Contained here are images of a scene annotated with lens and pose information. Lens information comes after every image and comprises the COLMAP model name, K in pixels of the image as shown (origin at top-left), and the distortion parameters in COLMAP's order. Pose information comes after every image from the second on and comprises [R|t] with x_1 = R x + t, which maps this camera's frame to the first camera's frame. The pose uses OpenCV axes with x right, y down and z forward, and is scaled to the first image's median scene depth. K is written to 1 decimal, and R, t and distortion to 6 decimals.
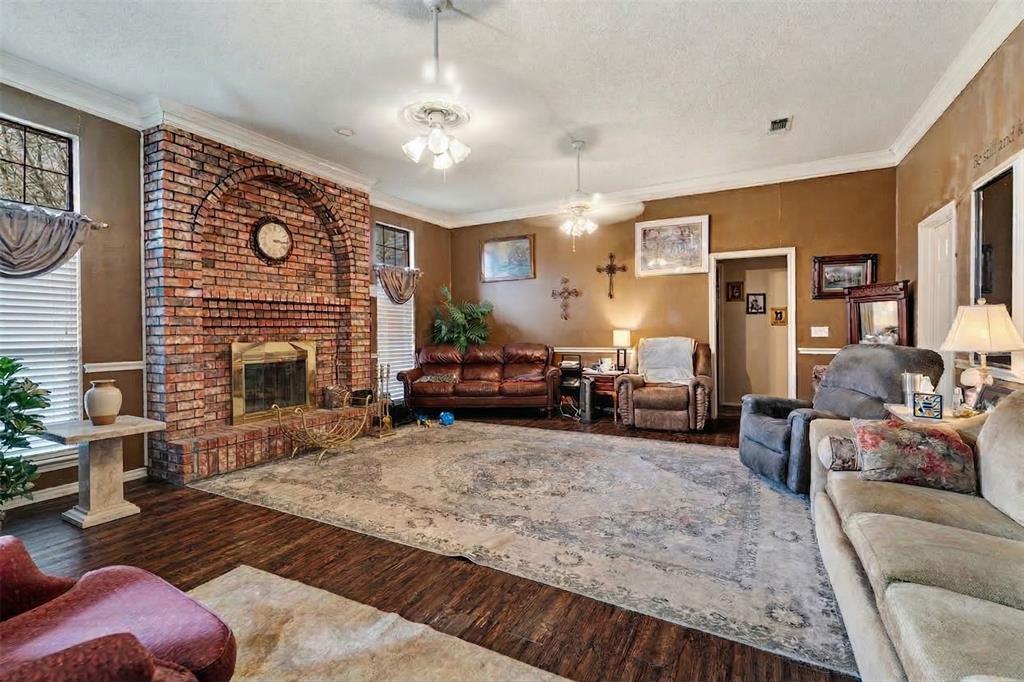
lens RADIAL K [[460.5, 0, 503.4], [0, 460.5, 334.4], [0, 0, 1]] dist [-0.000731, -0.000221]
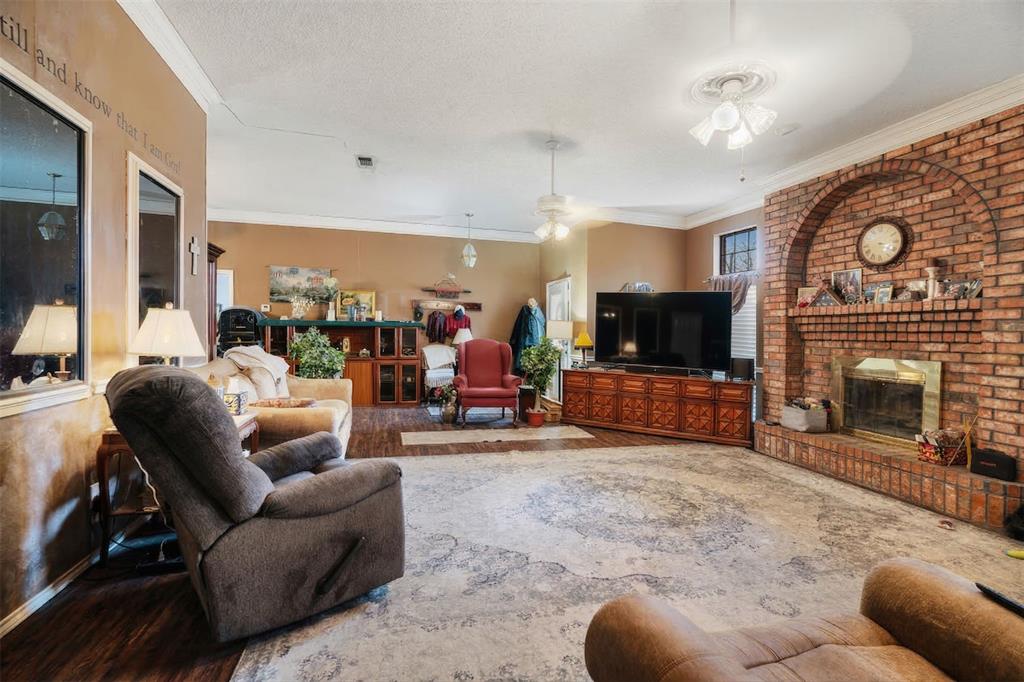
lens RADIAL K [[460.5, 0, 503.4], [0, 460.5, 334.4], [0, 0, 1]] dist [-0.000731, -0.000221]
pose [[-0.726252, -0.006029, -0.687402, 0.631126], [-0.023541, 0.999593, 0.016105, -0.026999], [0.687025, 0.027878, -0.726098, 1.146624]]
